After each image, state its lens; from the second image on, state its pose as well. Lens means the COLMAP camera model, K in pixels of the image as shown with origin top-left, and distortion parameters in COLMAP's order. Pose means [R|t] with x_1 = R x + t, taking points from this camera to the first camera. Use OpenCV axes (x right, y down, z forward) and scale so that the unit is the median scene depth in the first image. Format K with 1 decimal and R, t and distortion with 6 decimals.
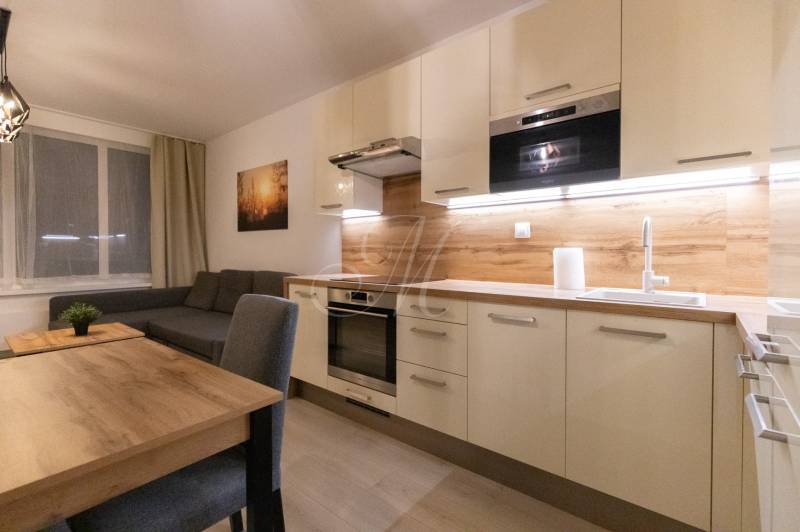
lens RADIAL K [[366.5, 0, 394.2], [0, 366.5, 255.8], [0, 0, 1]] dist [0.012736, -0.002375]
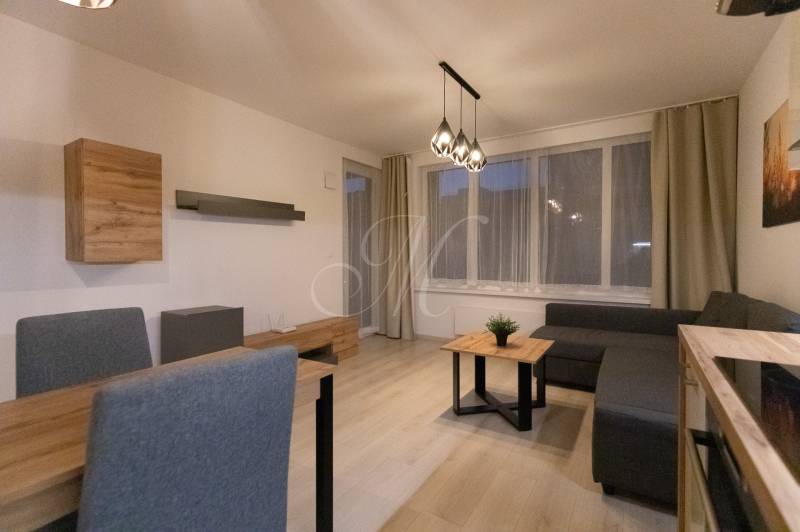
lens RADIAL K [[366.5, 0, 394.7], [0, 366.5, 267.0], [0, 0, 1]] dist [0.012736, -0.002375]
pose [[0.115067, 0.026476, -0.993005, 0.092576], [-0.007191, 0.999641, 0.025820, -0.018681], [0.993332, 0.004169, 0.115216, 0.432637]]
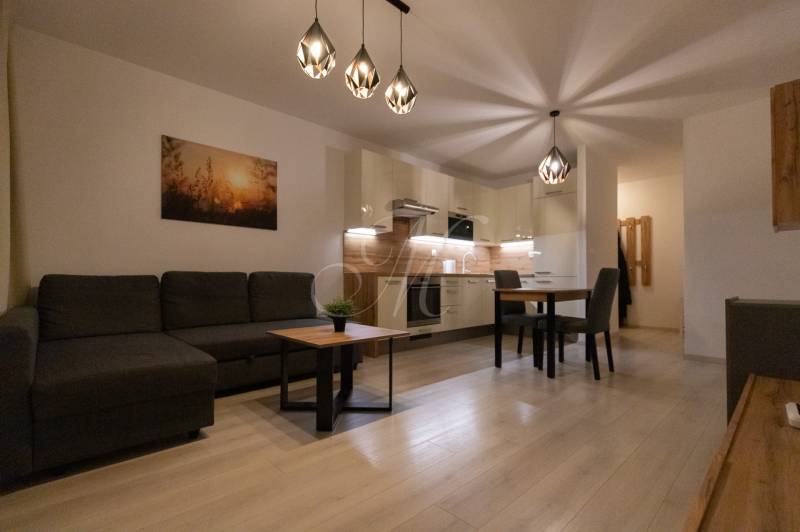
lens RADIAL K [[366.5, 0, 395.0], [0, 366.5, 273.6], [0, 0, 1]] dist [0.012736, -0.002375]
pose [[0.128560, 0.018212, 0.991535, -1.247471], [0.009603, 0.999762, -0.019608, 0.068540], [-0.991655, 0.012042, 0.128354, 0.547371]]
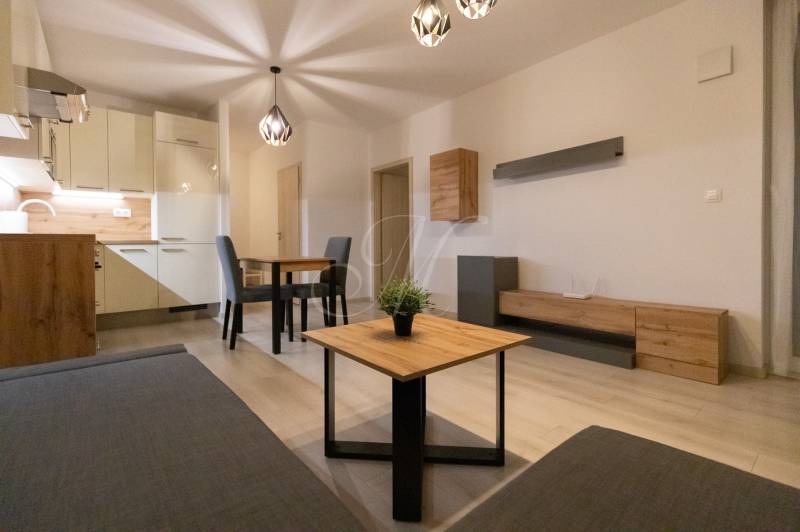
lens RADIAL K [[366.5, 0, 407.3], [0, 366.5, 246.6], [0, 0, 1]] dist [0.012736, -0.002375]
pose [[-0.985632, 0.002394, 0.168891, -0.683519], [0.005311, 0.999844, 0.016819, 0.052293], [-0.168824, 0.017474, -0.985491, 1.130361]]
